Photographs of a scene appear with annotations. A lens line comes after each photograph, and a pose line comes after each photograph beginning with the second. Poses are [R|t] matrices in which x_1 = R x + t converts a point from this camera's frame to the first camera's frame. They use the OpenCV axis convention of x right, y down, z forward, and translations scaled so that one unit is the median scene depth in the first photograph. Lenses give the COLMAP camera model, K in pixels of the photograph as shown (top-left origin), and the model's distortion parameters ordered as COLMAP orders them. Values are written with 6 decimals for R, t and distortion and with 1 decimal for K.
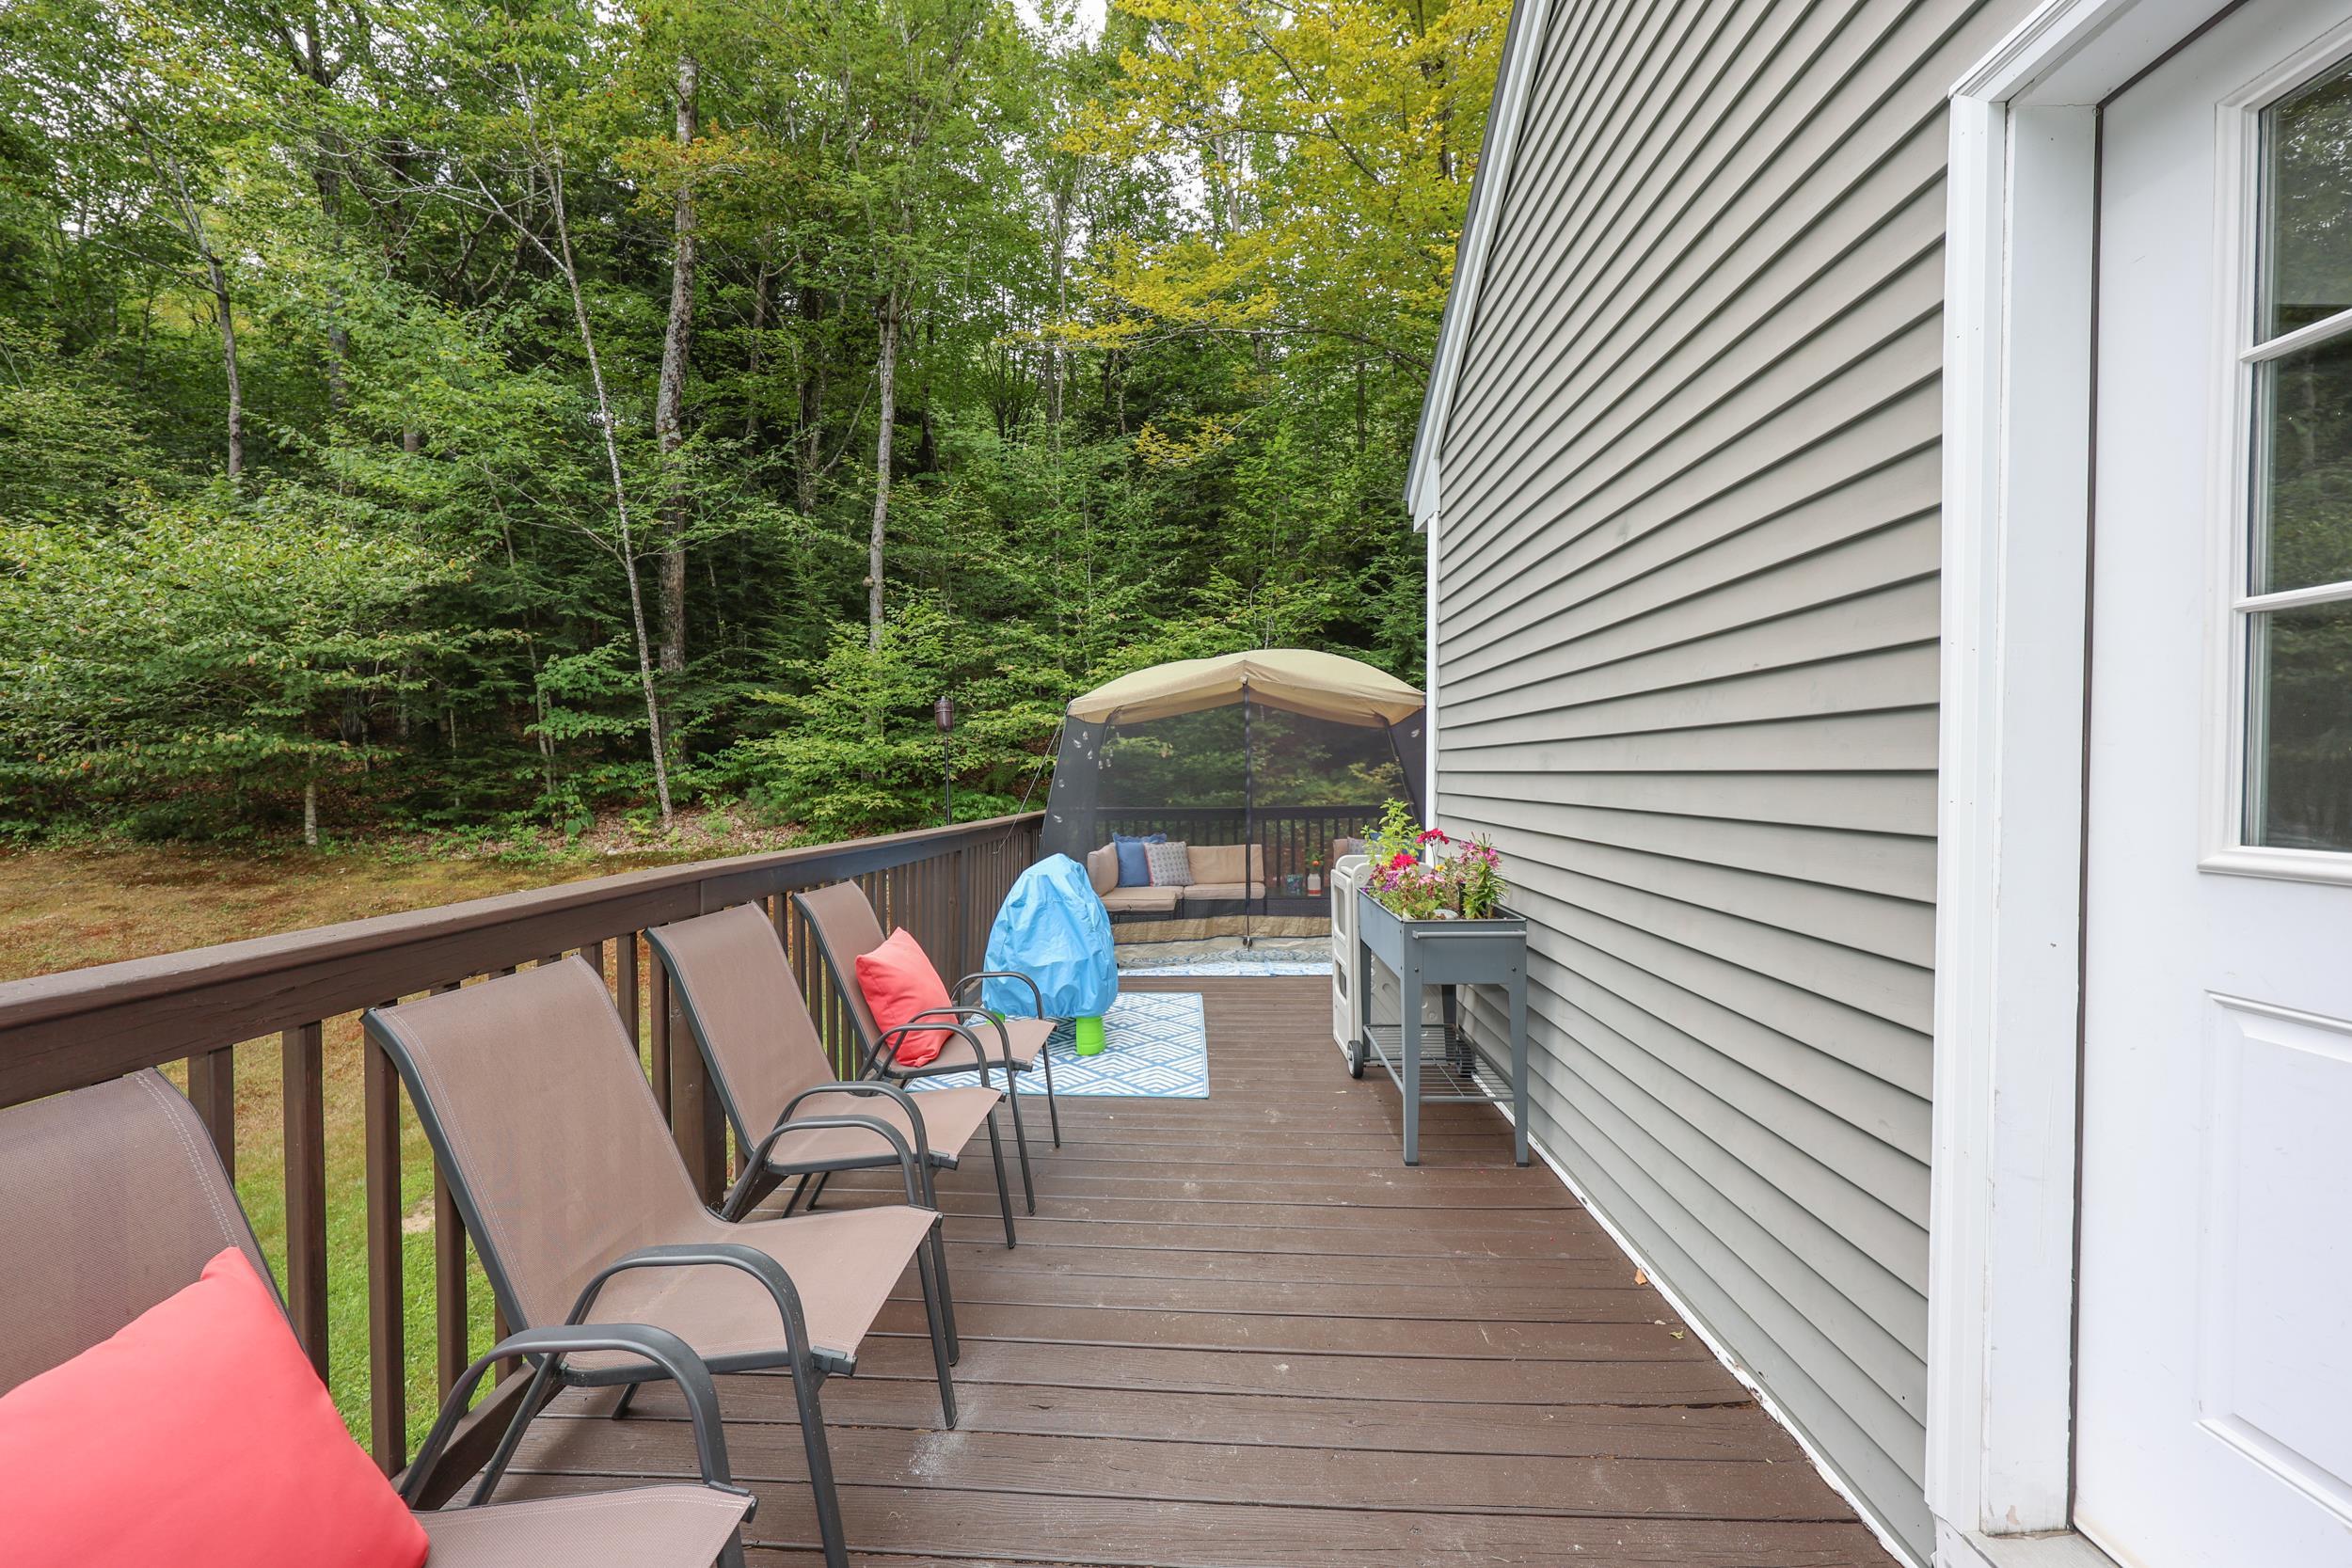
lens RADIAL K [[955.2, 0, 1167.6], [0, 955.2, 801.6], [0, 0, 1]] dist [-0.004496, -0.000214]
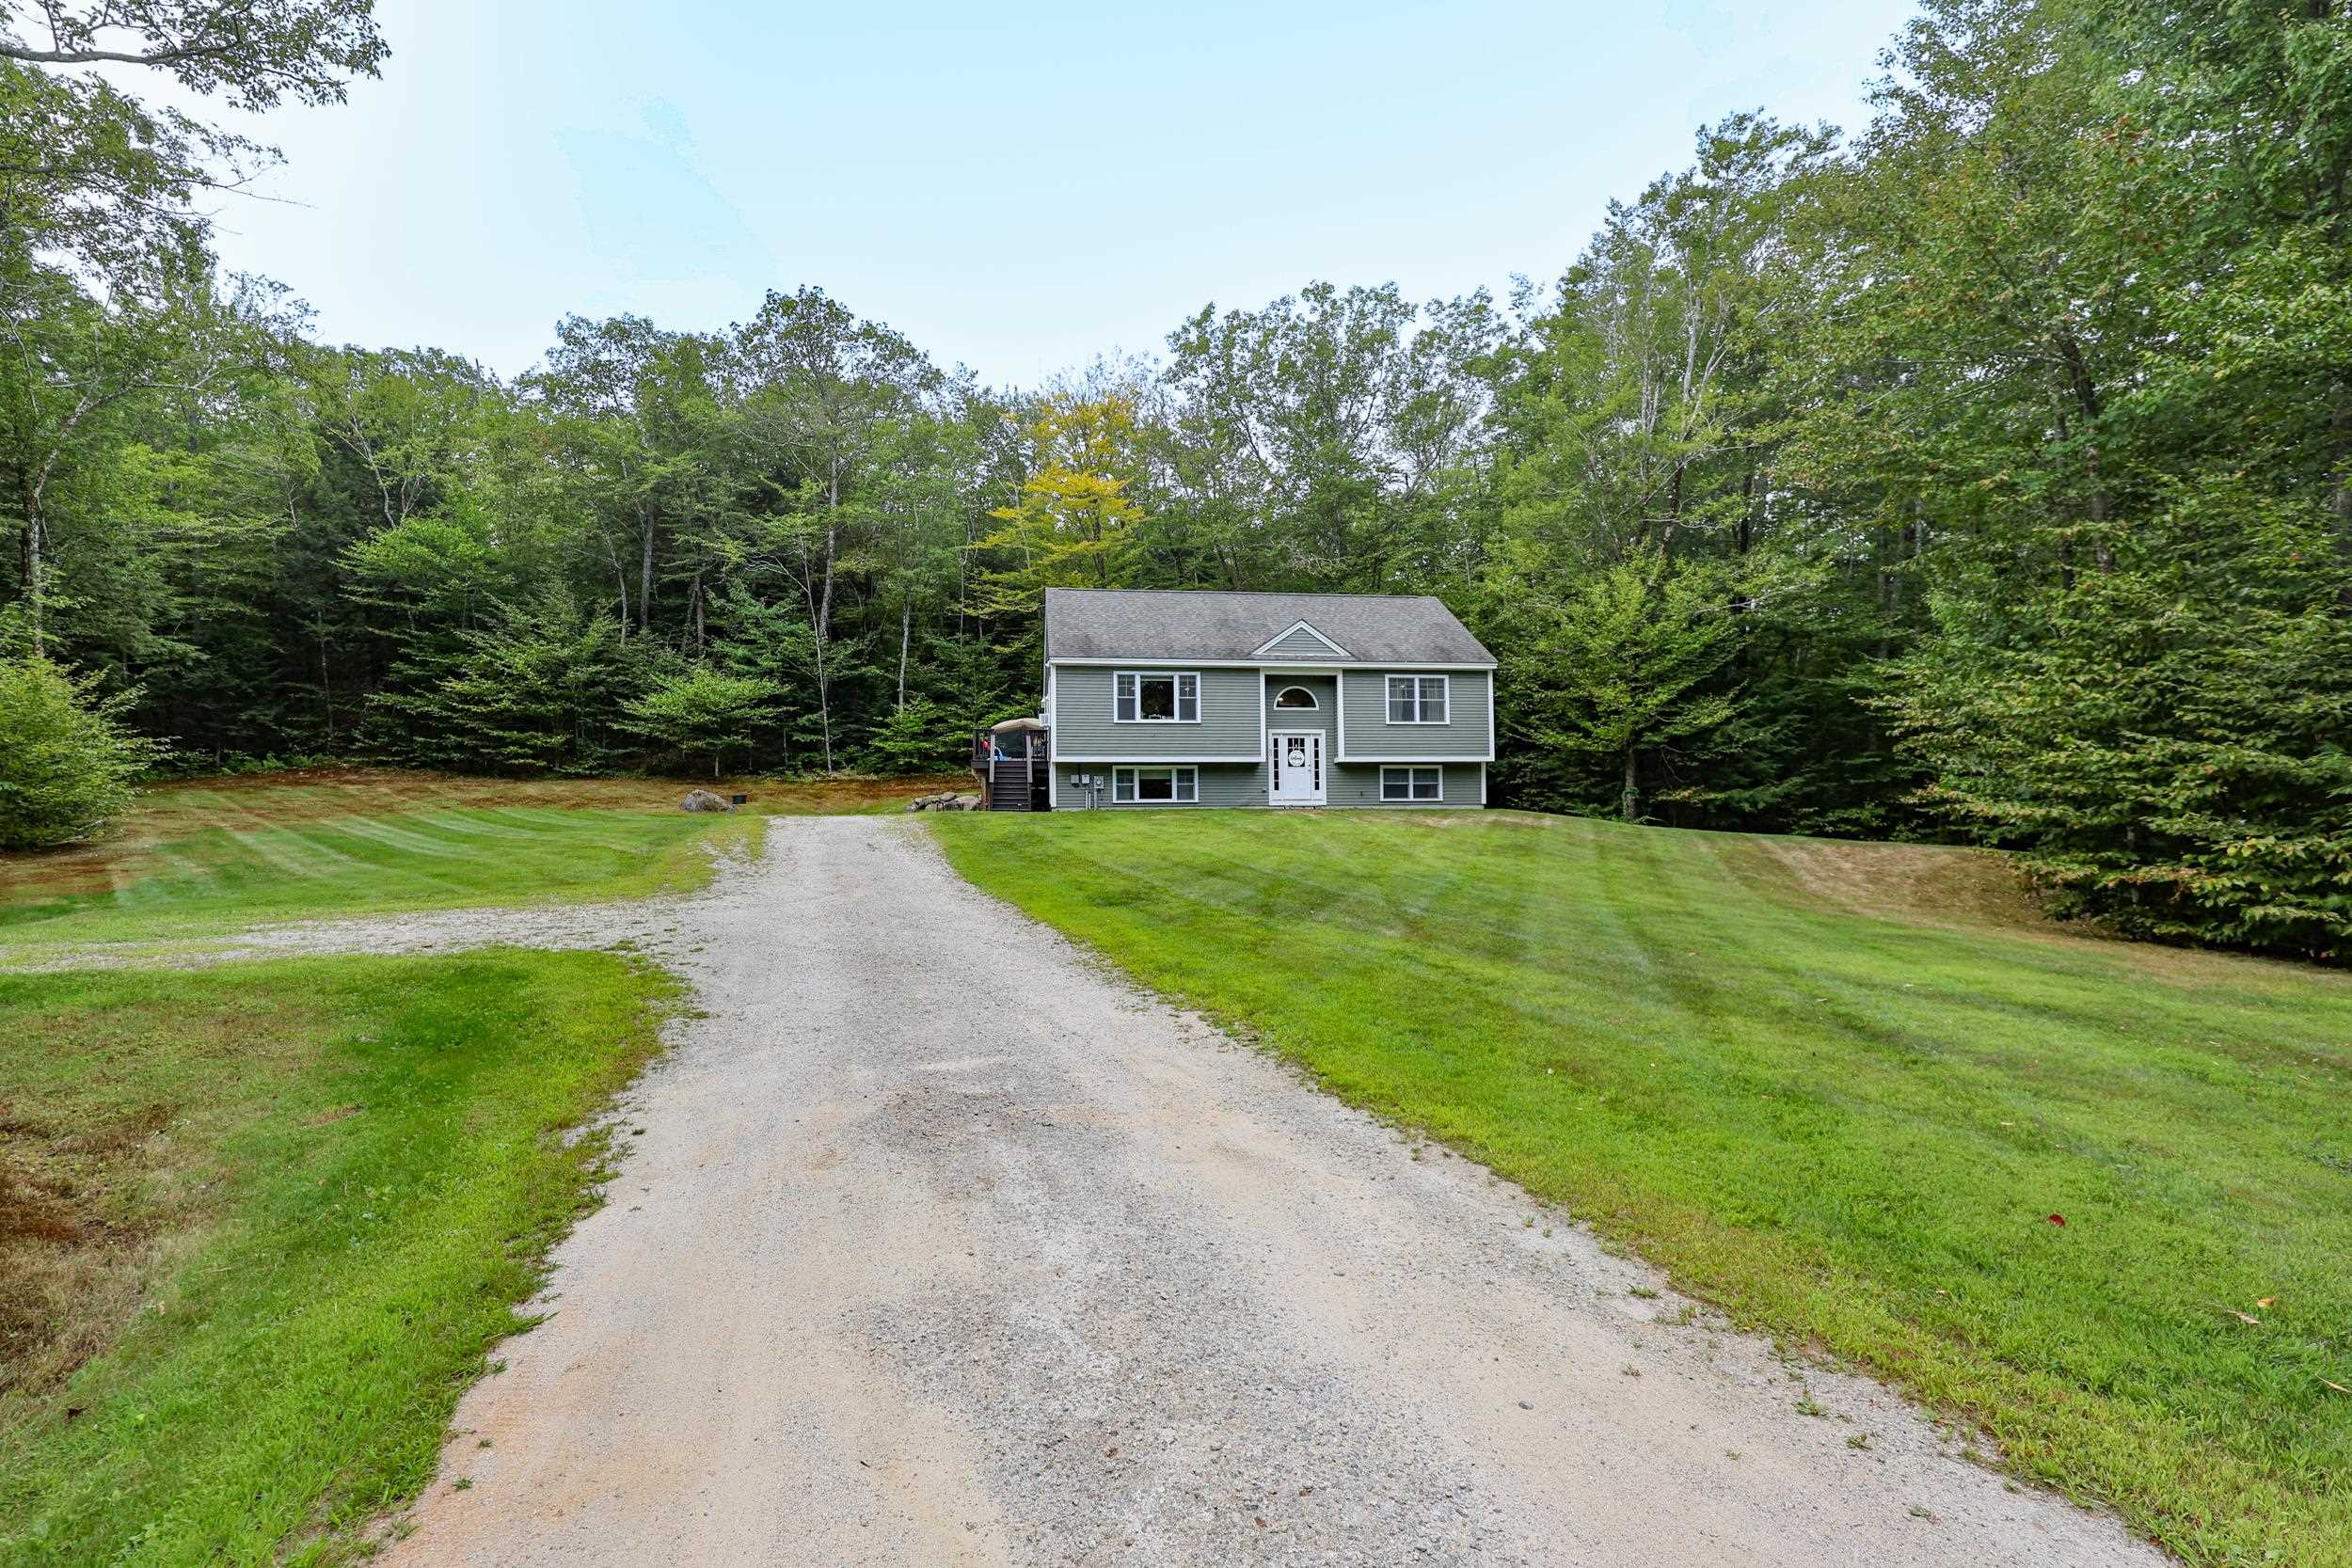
lens RADIAL K [[955.2, 0, 1160.2], [0, 955.2, 784.9], [0, 0, 1]] dist [-0.004496, -0.000214]
pose [[0.983444, -0.005703, 0.181120, -0.063098], [0.016762, 0.998082, -0.059587, 0.267334], [-0.180433, 0.061637, 0.981654, -2.153830]]
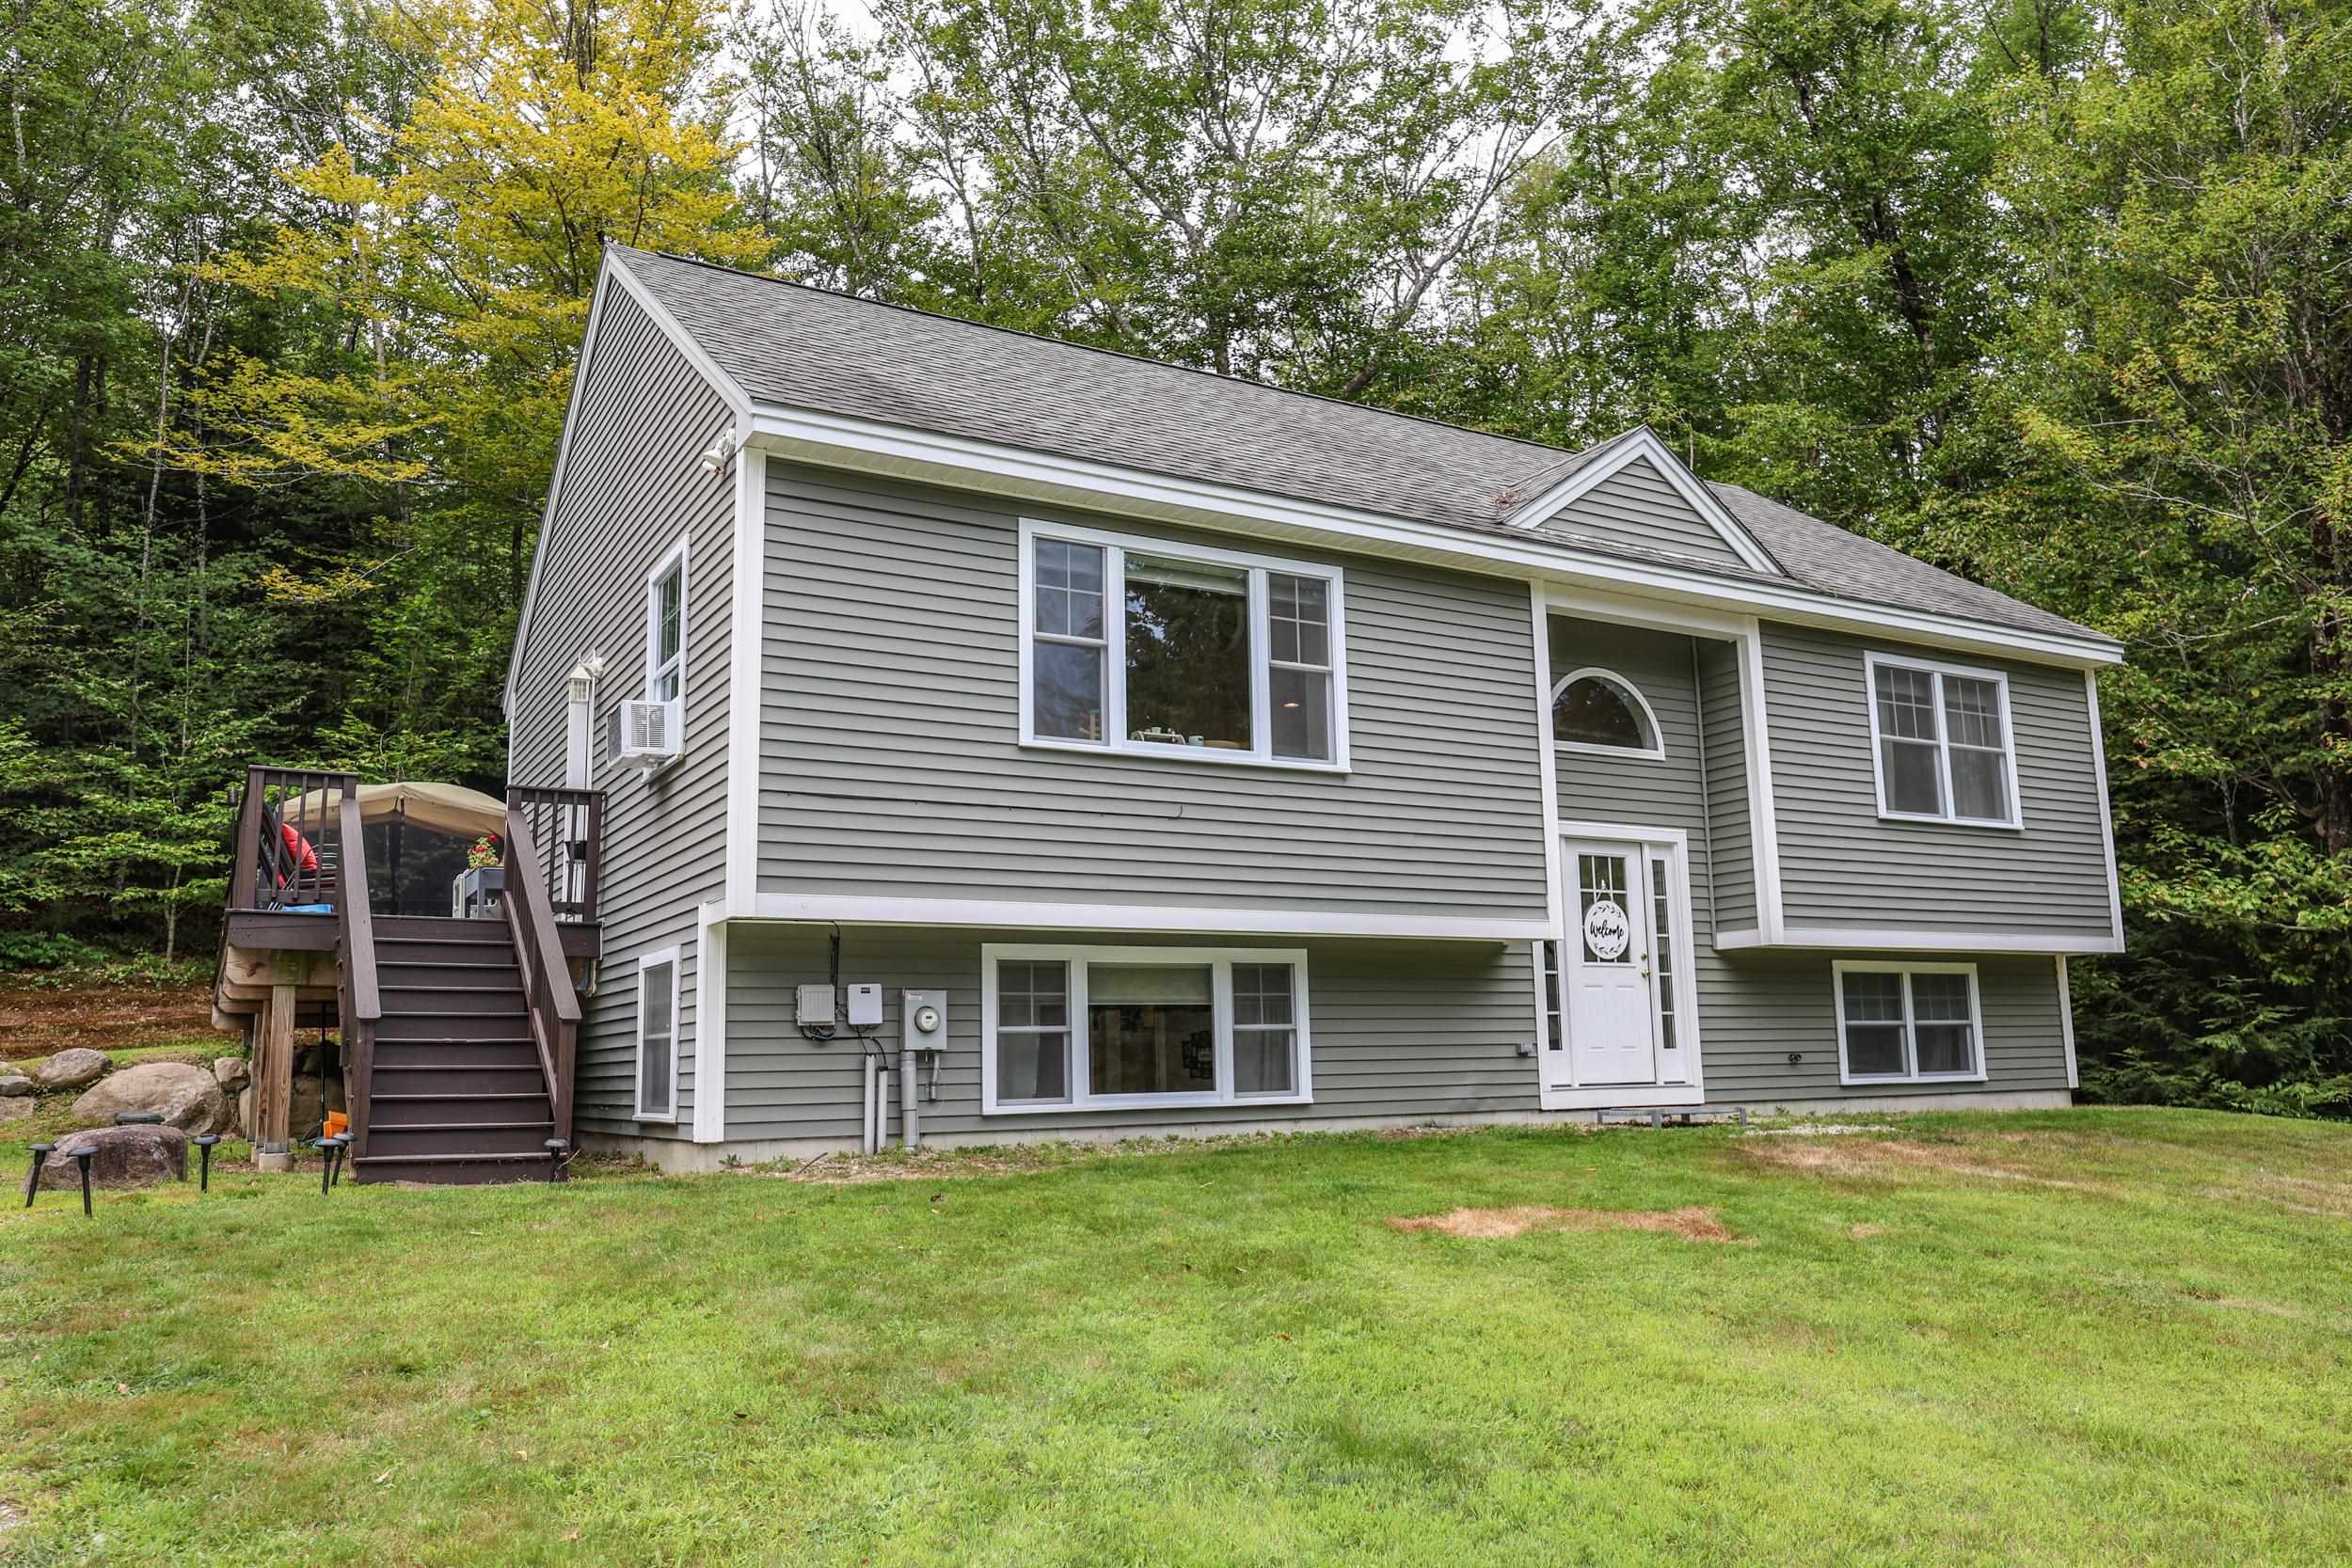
lens RADIAL K [[1684.5, 0, 1173.6], [0, 1684.5, 798.3], [0, 0, 1]] dist [-0.008112, -0.001409]
pose [[0.846557, 0.064867, 0.528331, -0.140520], [0.033424, 0.984111, -0.174382, 0.180888], [-0.531248, 0.165283, 0.830938, -0.908405]]
